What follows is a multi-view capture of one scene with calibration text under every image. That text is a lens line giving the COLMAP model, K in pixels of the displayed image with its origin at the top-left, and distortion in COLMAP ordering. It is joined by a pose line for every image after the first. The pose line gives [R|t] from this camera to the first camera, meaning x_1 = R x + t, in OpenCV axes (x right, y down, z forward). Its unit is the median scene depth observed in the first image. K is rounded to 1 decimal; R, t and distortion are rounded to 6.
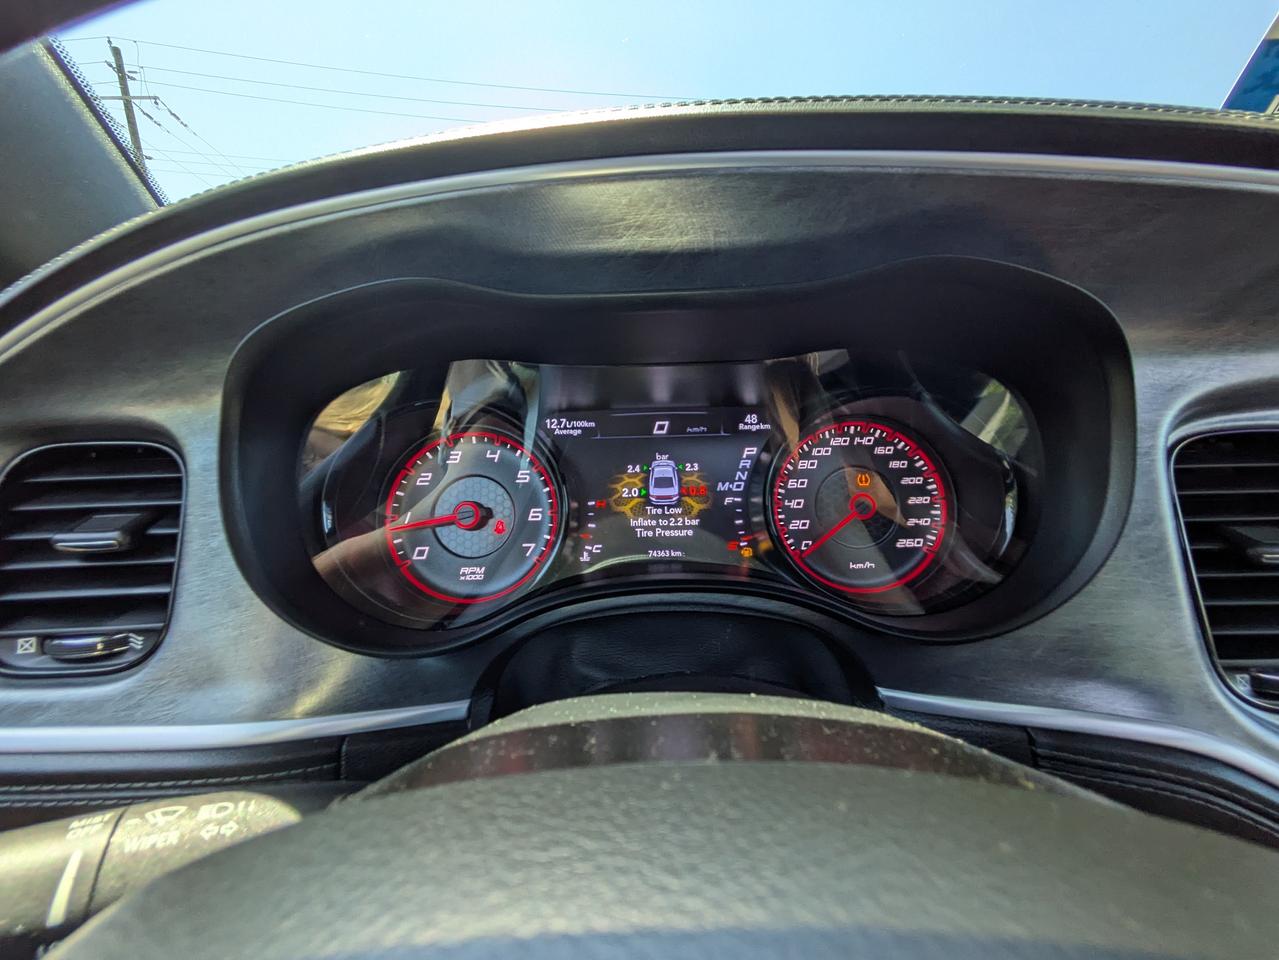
lens RADIAL K [[509.5, 0, 642.4], [0, 509.5, 476.4], [0, 0, 1]] dist [0.002406, 0.000195]
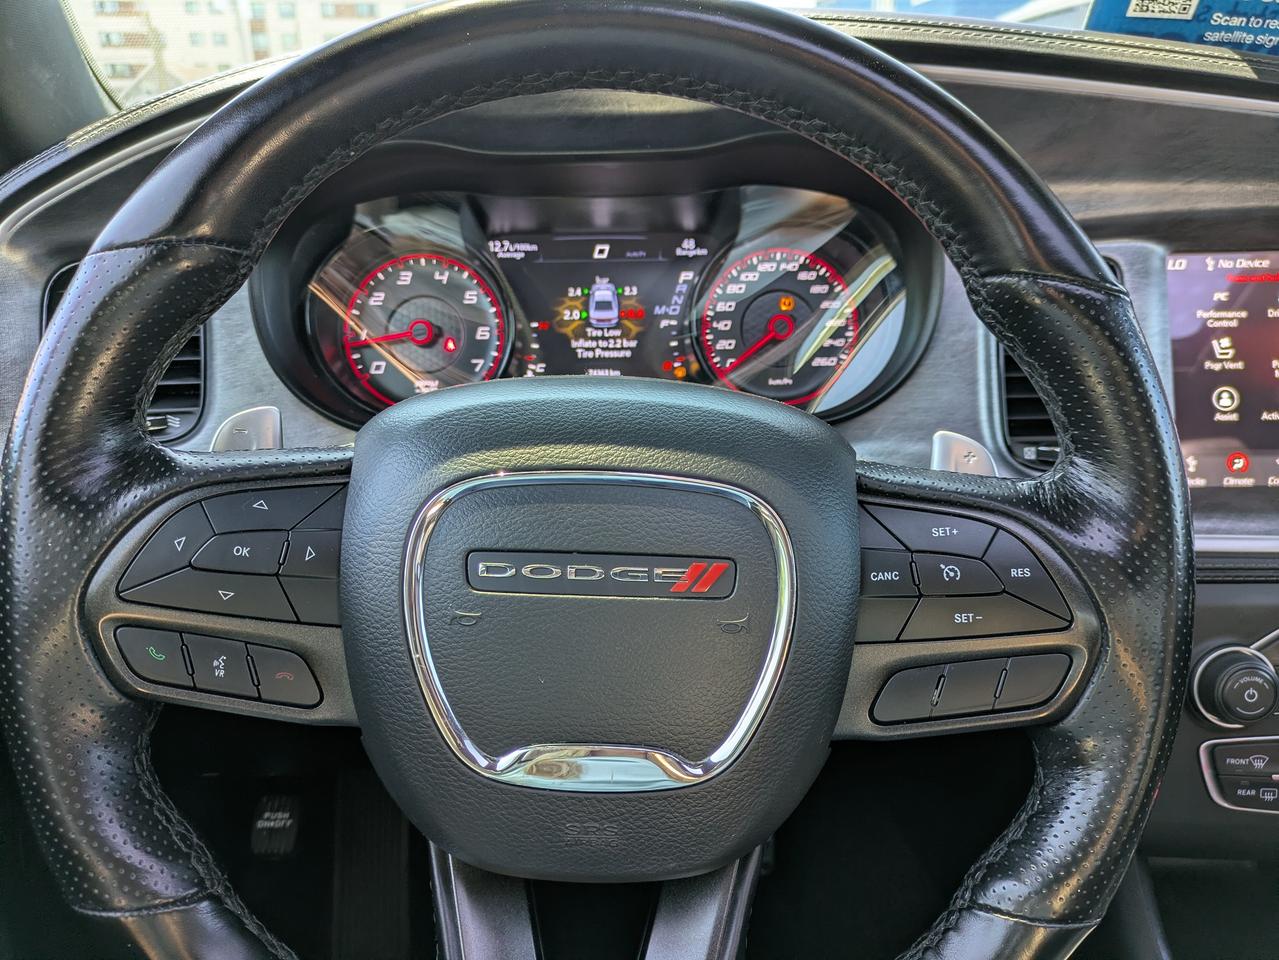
lens RADIAL K [[952.0, 0, 646.6], [0, 952.0, 486.7], [0, 0, 1]] dist [0.037577, -0.025265]
pose [[0.999534, 0.003601, 0.030302, 0.106613], [-0.008109, 0.988657, 0.149975, 0.125596], [-0.029418, -0.150151, 0.988225, -1.473637]]
